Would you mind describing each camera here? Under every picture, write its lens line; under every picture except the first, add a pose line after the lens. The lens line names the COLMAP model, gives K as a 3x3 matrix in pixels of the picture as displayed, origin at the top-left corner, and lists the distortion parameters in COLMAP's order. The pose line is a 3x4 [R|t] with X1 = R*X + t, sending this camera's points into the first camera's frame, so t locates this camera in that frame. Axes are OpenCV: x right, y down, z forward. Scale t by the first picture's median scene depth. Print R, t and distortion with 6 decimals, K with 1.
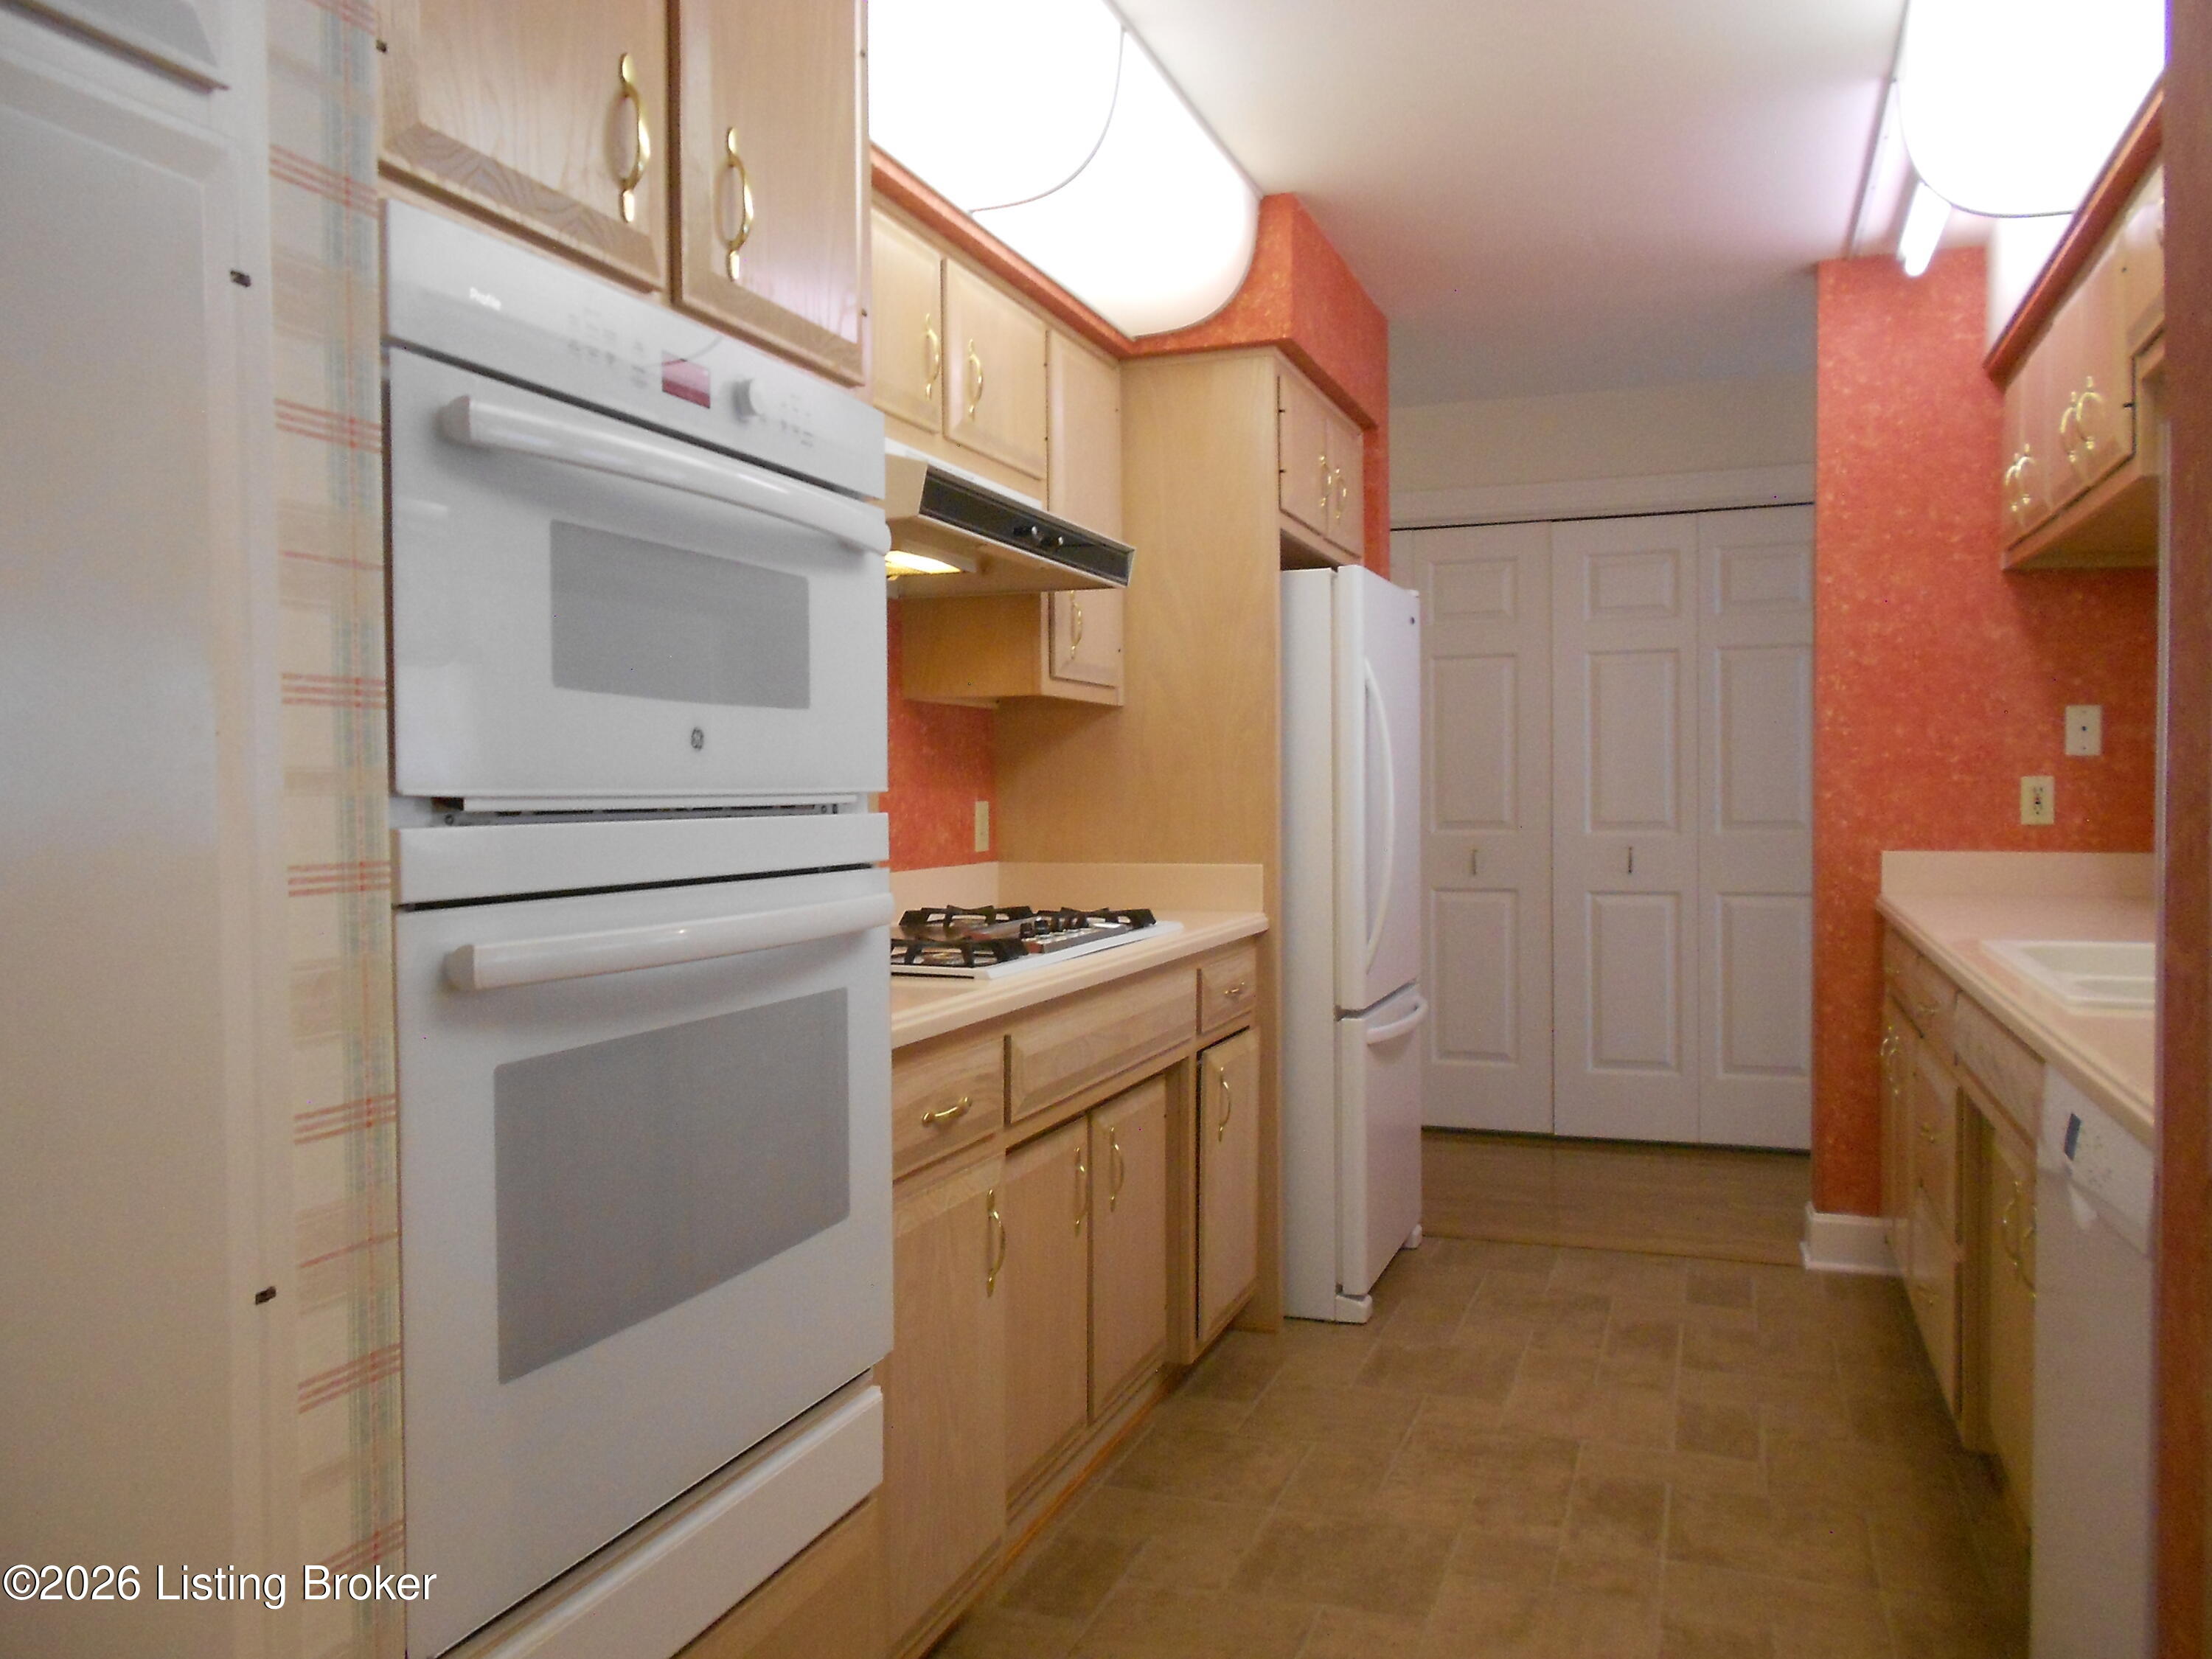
lens RADIAL K [[1704.4, 0, 1140.0], [0, 1704.4, 831.3], [0, 0, 1]] dist [0.007411, -0.021052]
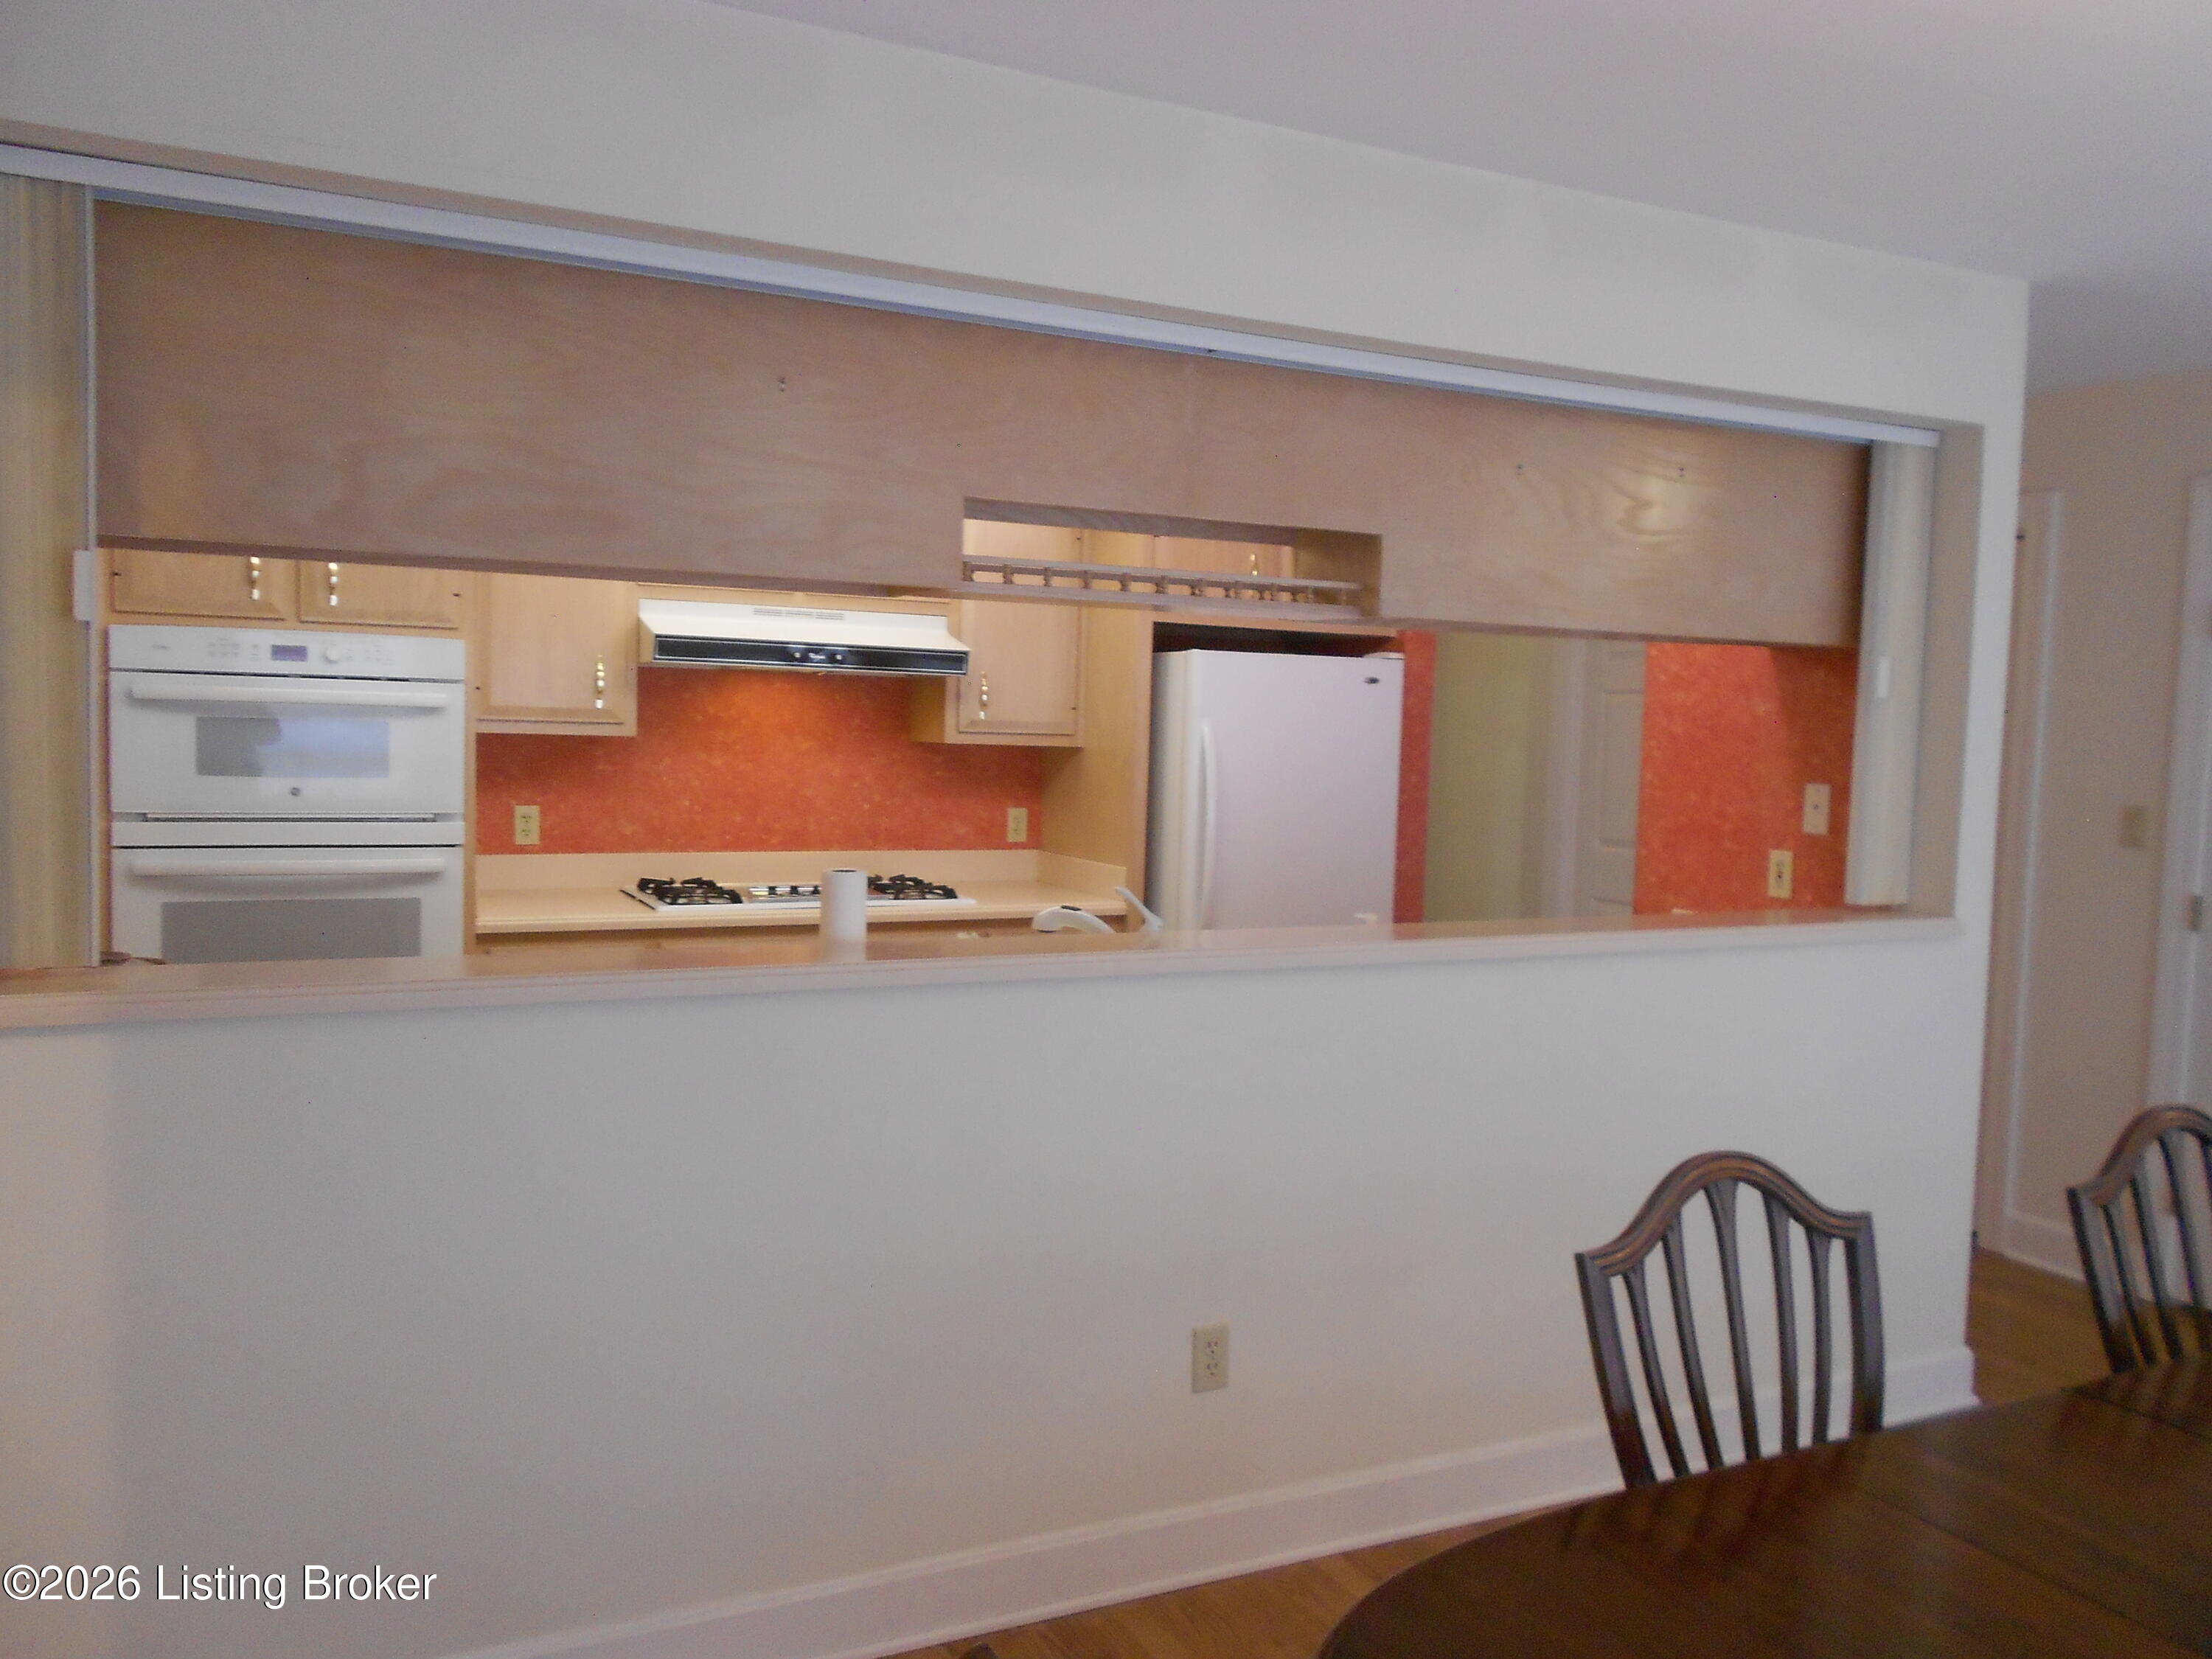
lens RADIAL K [[1704.4, 0, 1140.0], [0, 1704.4, 831.3], [0, 0, 1]] dist [0.007411, -0.021052]
pose [[0.729435, 0.076335, -0.679777, 1.047023], [-0.054170, 0.997079, 0.053839, -0.086861], [0.681902, -0.002448, 0.731440, -0.006046]]
